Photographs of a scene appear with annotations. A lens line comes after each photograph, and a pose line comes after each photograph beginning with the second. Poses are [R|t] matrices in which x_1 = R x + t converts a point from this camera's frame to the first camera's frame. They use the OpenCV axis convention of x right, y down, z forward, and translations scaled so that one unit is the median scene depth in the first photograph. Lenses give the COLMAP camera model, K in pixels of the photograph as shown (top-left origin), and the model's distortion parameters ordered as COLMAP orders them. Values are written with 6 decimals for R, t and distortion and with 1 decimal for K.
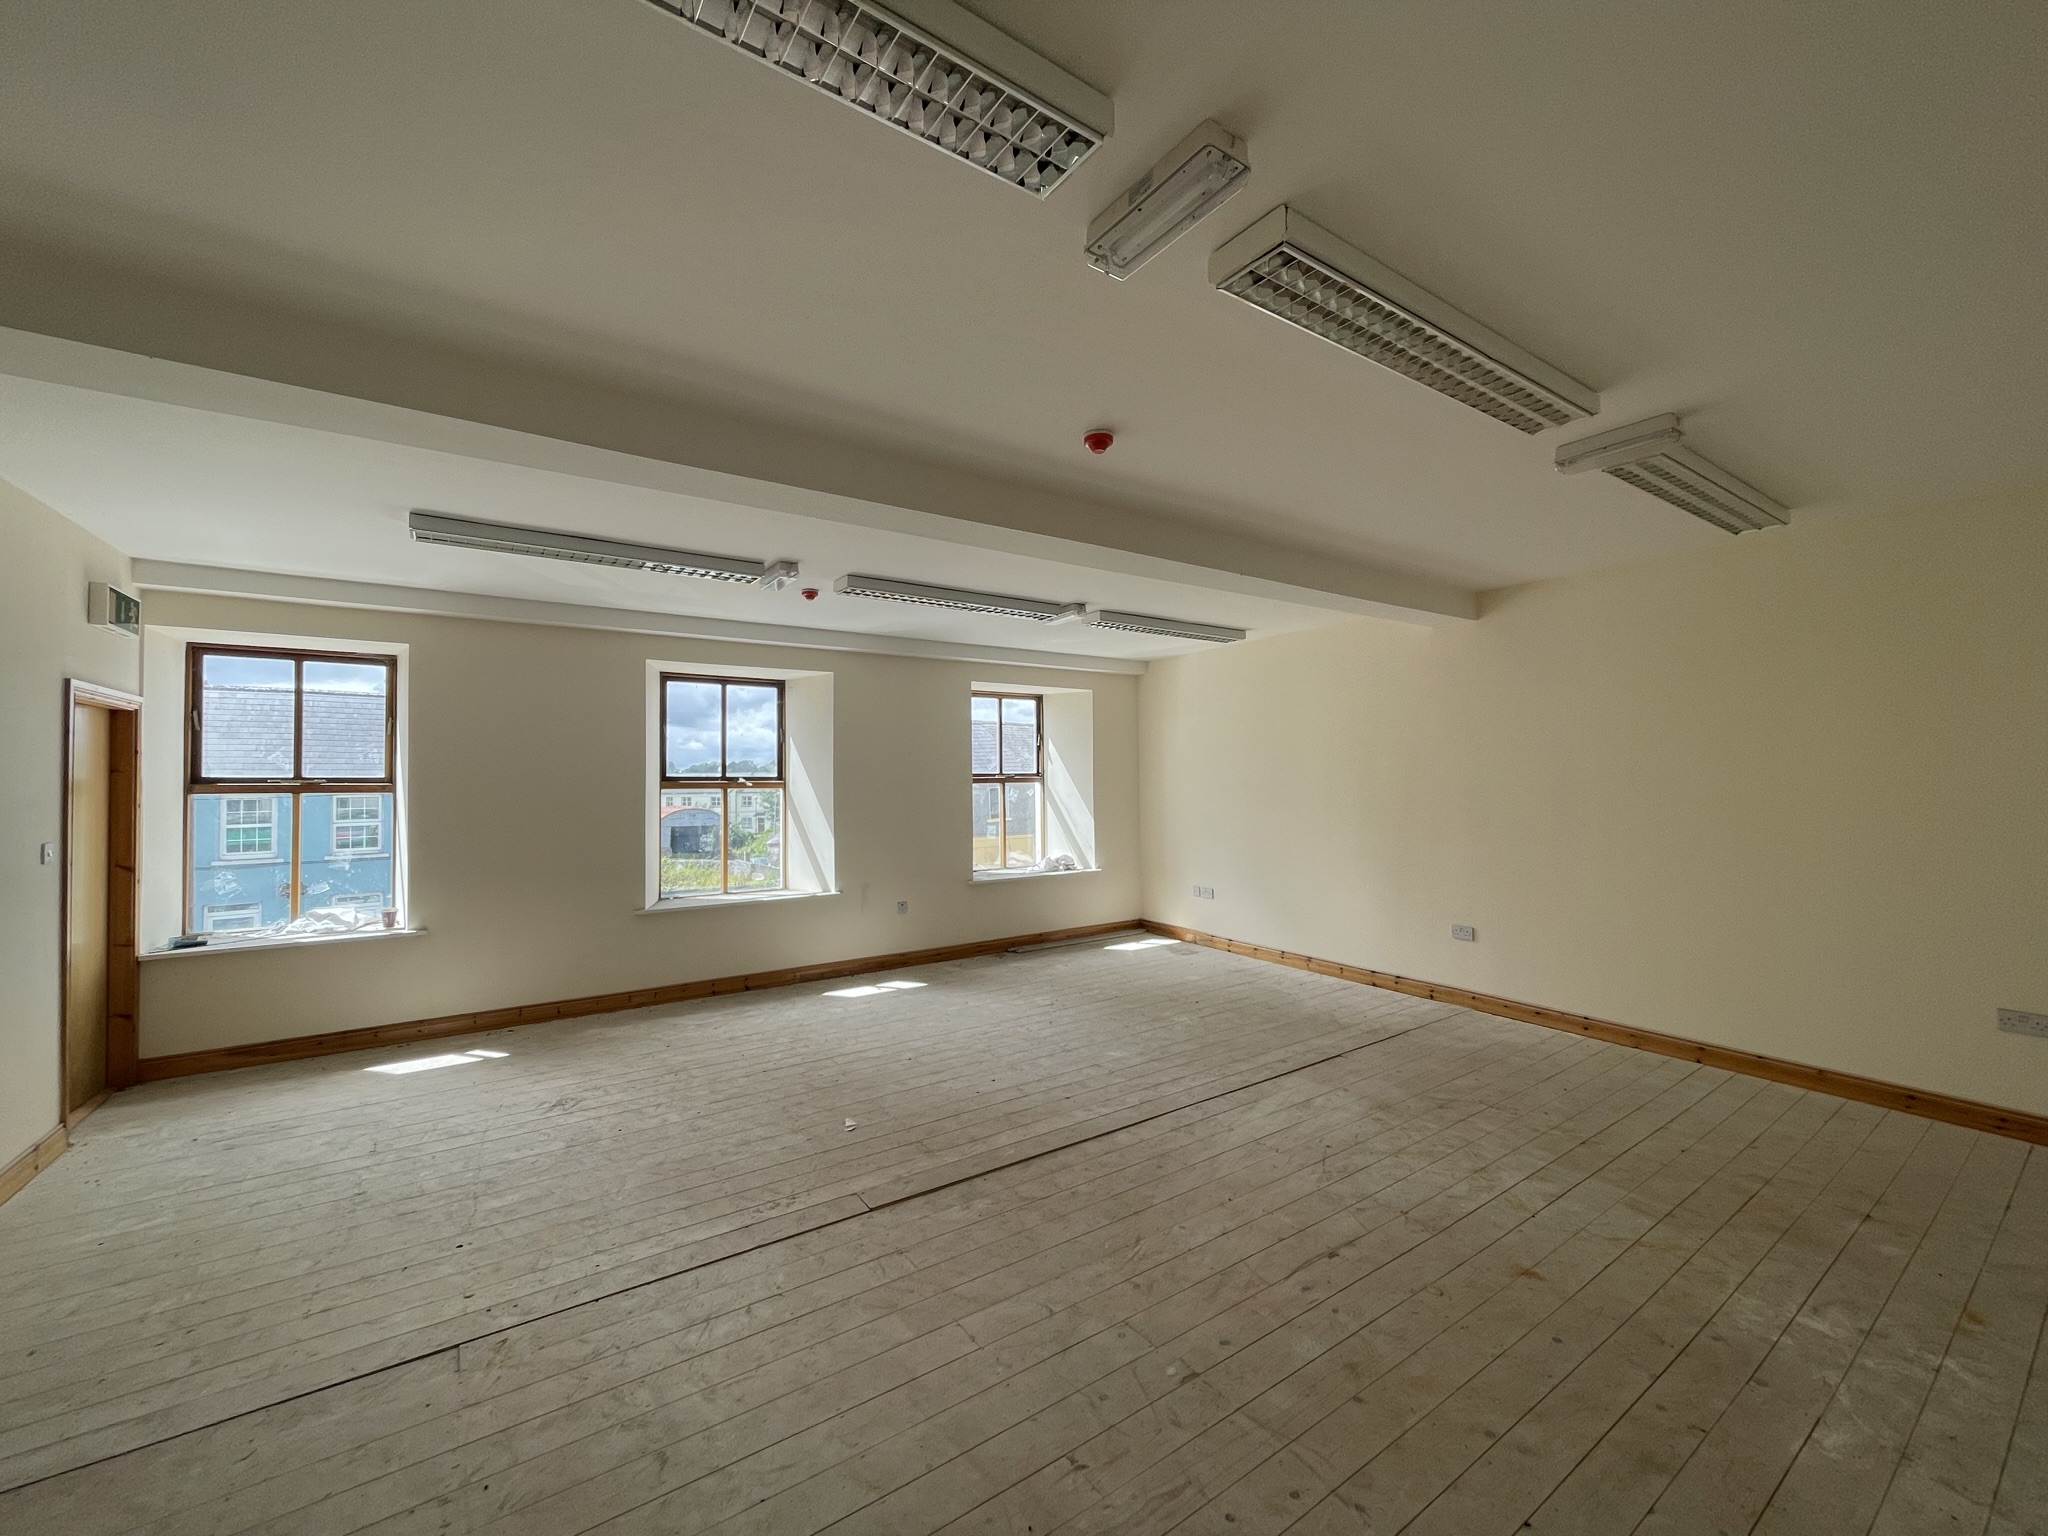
lens RADIAL K [[822.7, 0, 1025.6], [0, 822.7, 767.2], [0, 0, 1]] dist [-0.000606, 0.000010]
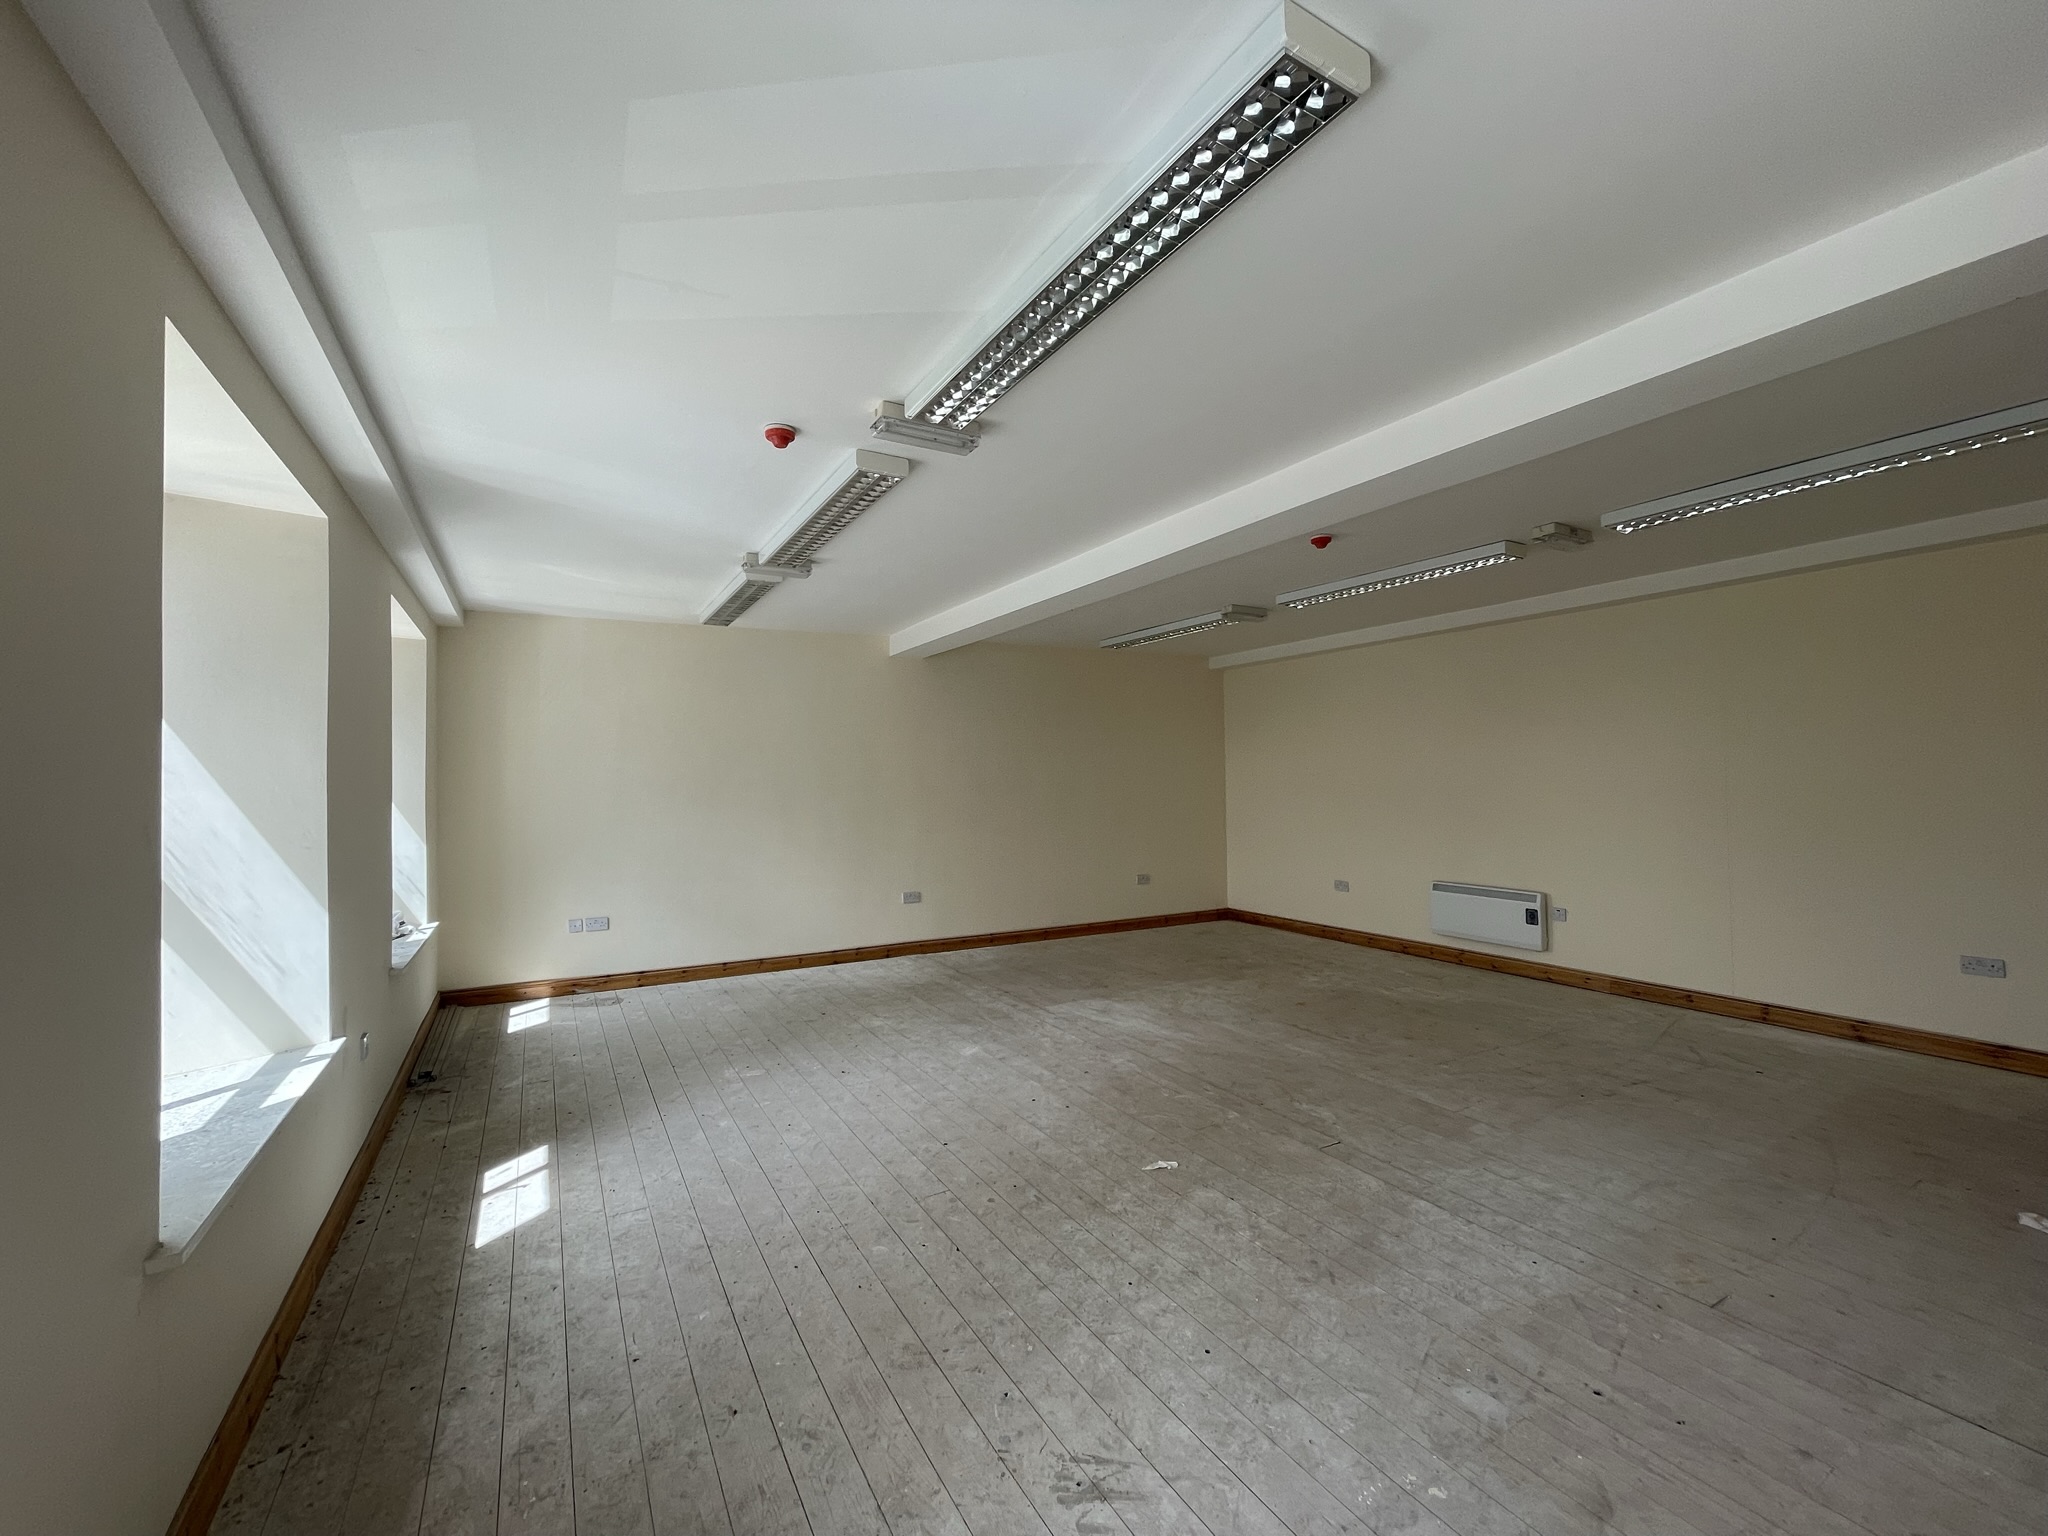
lens RADIAL K [[822.7, 0, 1020.0], [0, 822.7, 775.4], [0, 0, 1]] dist [-0.000606, 0.000010]
pose [[0.081147, 0.011184, 0.996639, -0.944599], [-0.001281, 0.999937, -0.011117, 0.033839], [-0.996701, -0.000374, 0.081156, 0.940678]]
